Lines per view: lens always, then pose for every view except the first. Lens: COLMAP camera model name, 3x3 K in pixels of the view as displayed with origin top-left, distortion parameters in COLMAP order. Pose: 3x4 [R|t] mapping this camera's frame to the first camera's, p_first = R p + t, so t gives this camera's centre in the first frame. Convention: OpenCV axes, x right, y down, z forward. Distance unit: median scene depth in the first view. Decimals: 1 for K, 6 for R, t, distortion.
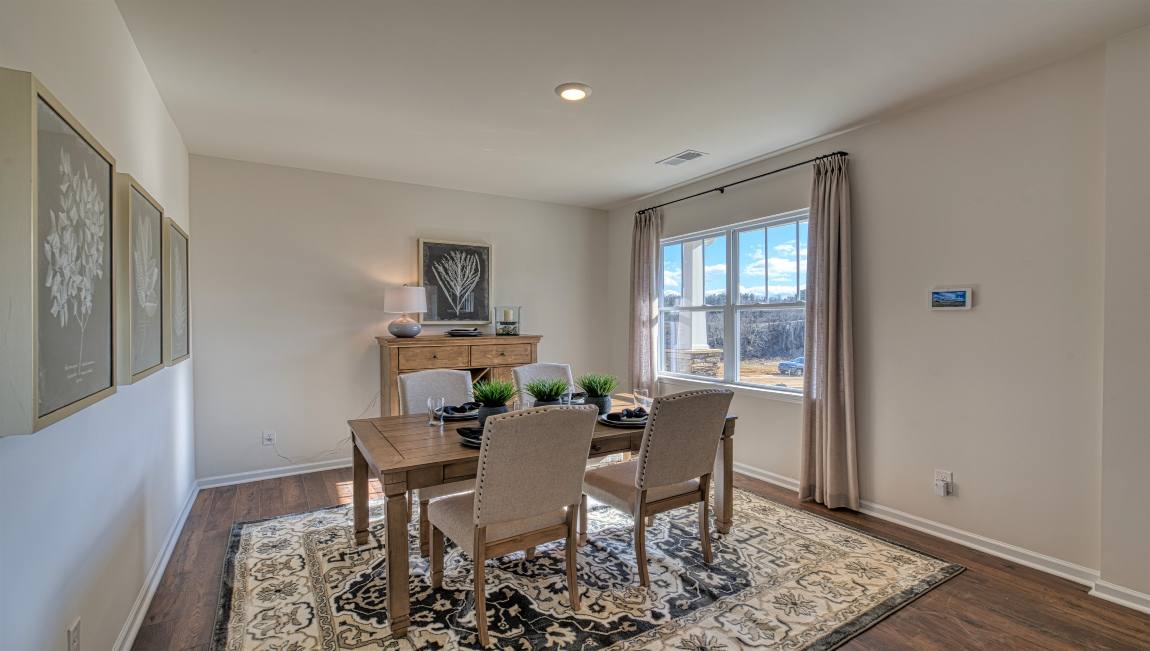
lens RADIAL K [[497.3, 0, 574.2], [0, 497.3, 323.8], [0, 0, 1]] dist [0.000140, -0.000462]
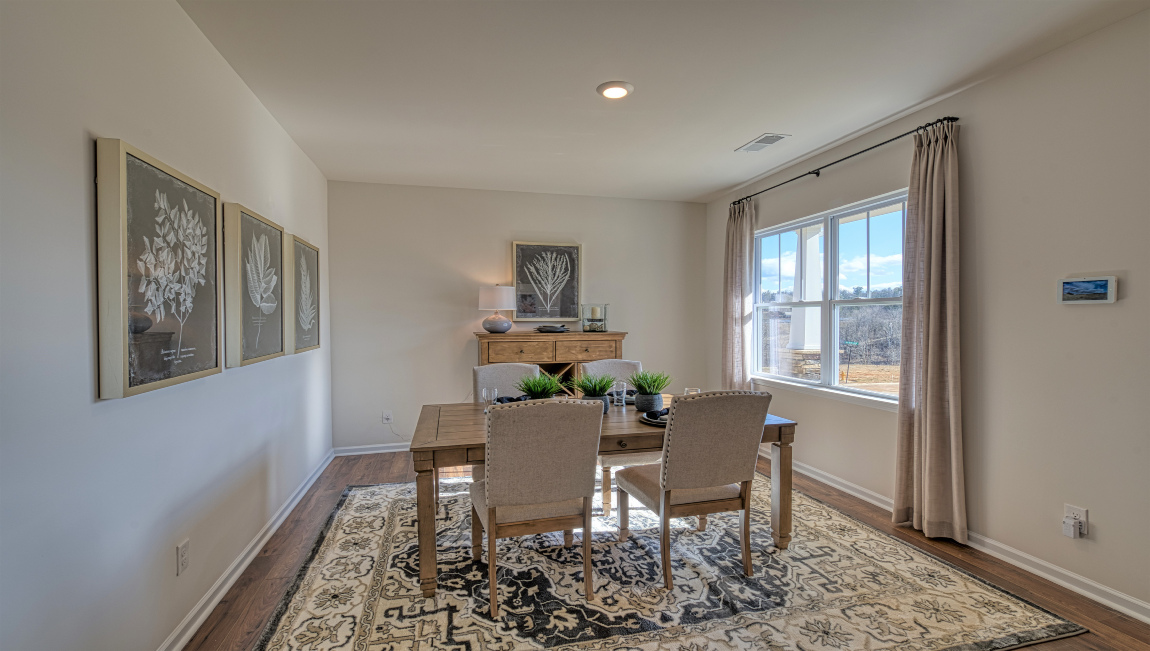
lens RADIAL K [[495.9, 0, 575.0], [0, 495.9, 325.5], [0, 0, 1]] dist [0.000158, -0.001257]
pose [[0.957869, 0.004985, -0.287161, 0.208826], [-0.002299, 0.999950, 0.009690, 0.000284], [0.287195, -0.008622, 0.957833, 0.013382]]
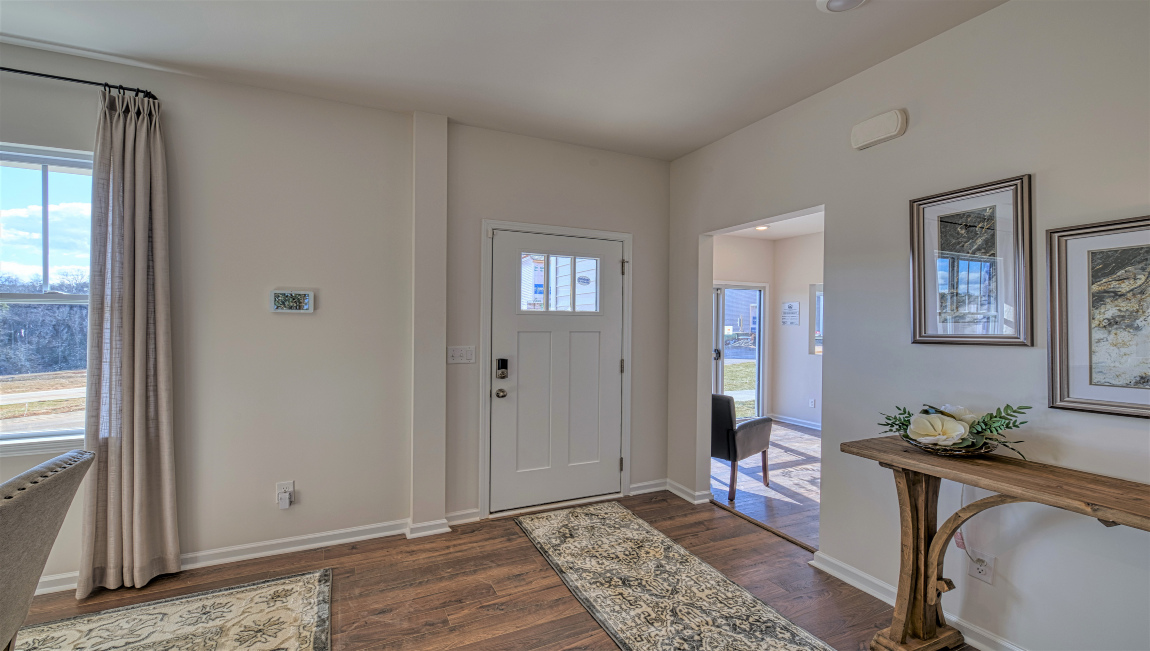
lens RADIAL K [[495.9, 0, 575.0], [0, 495.9, 325.5], [0, 0, 1]] dist [0.000158, -0.001257]
pose [[0.100657, -0.001694, 0.994920, -0.150550], [0.002758, 0.999995, 0.001423, -0.002350], [-0.994917, 0.002601, 0.100662, 0.368112]]
